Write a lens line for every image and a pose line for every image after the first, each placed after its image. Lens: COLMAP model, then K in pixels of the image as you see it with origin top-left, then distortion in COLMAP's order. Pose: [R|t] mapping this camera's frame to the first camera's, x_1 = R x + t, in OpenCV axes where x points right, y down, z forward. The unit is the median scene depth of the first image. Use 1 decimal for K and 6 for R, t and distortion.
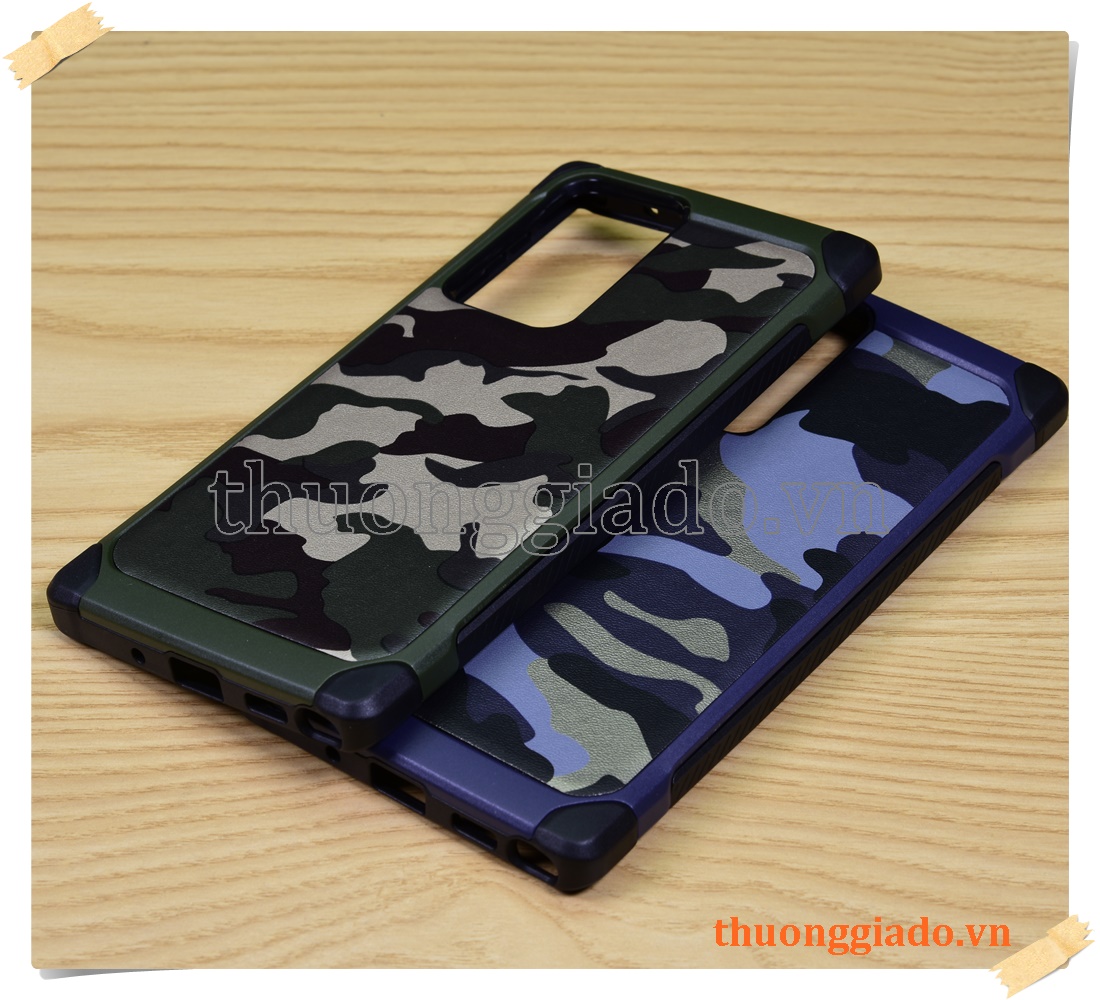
lens RADIAL K [[3488.3, 0, 546.8], [0, 3488.3, 498.9], [0, 0, 1]] dist [-0.023766, 0.000000]
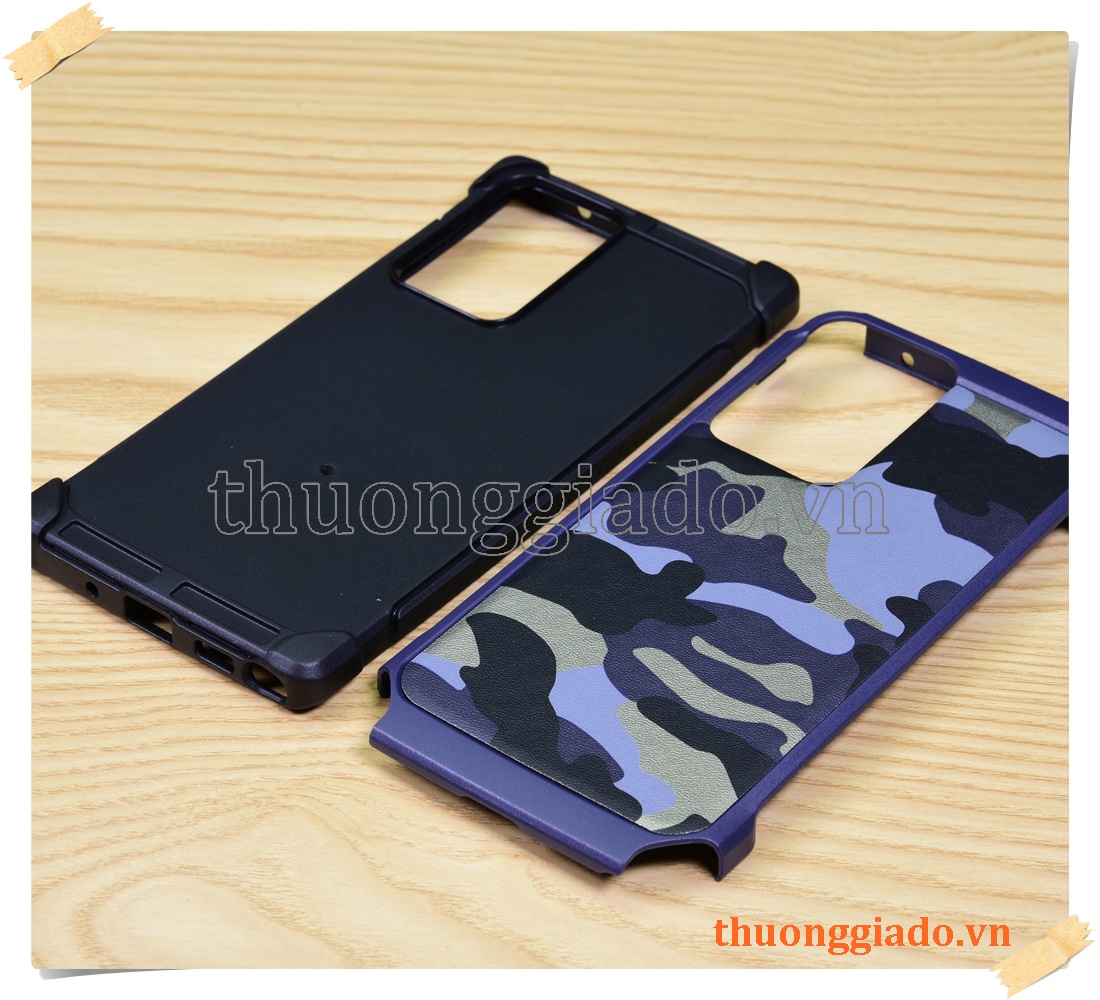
lens RADIAL K [[3488.3, 0, 578.3], [0, 3488.3, 441.7], [0, 0, 1]] dist [-0.023766, 0.000000]
pose [[0.998420, 0.042140, -0.037162, 0.086002], [-0.043352, 0.998534, -0.032423, 0.024106], [0.035742, 0.033983, 0.998783, -0.054260]]
